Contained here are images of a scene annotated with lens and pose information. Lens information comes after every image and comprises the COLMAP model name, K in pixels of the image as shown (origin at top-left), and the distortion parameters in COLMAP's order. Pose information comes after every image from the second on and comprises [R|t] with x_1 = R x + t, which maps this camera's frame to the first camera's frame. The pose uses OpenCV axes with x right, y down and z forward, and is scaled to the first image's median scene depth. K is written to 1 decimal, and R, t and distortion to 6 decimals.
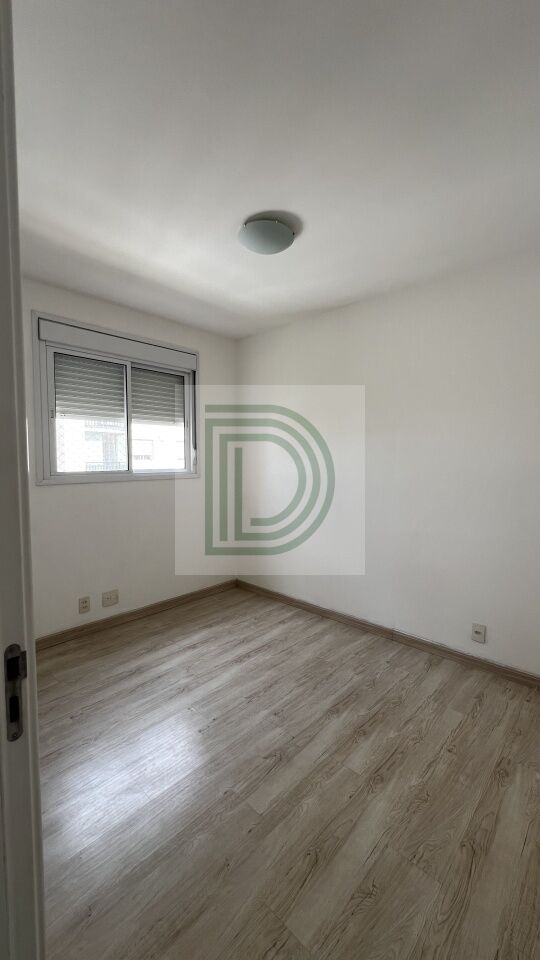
lens RADIAL K [[383.3, 0, 267.8], [0, 383.3, 479.1], [0, 0, 1]] dist [0.000389, 0.000776]
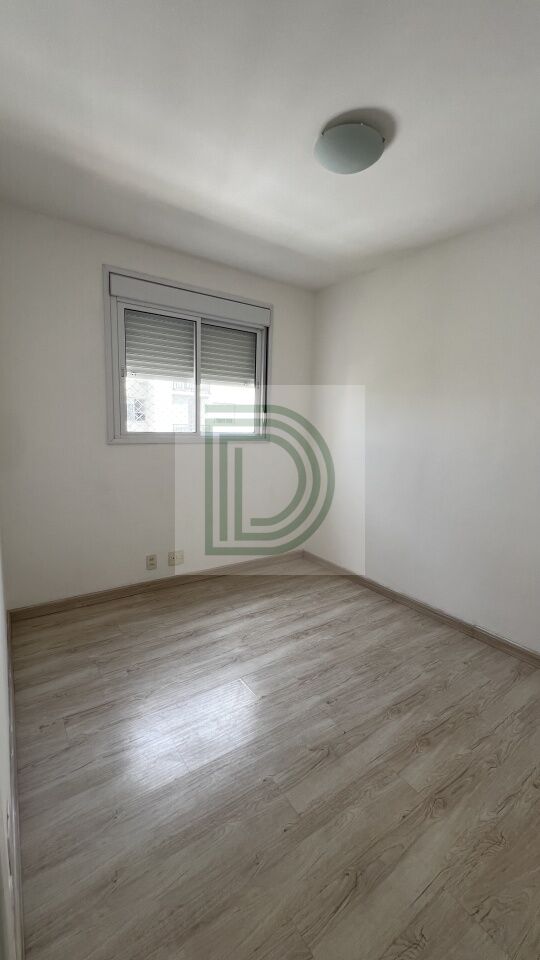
lens RADIAL K [[383.3, 0, 267.8], [0, 383.3, 479.1], [0, 0, 1]] dist [0.000389, 0.000776]
pose [[0.977205, 0.058528, -0.204069, 0.031967], [-0.040349, 0.994929, 0.092135, -0.002261], [0.208426, -0.081801, 0.974611, 0.102430]]
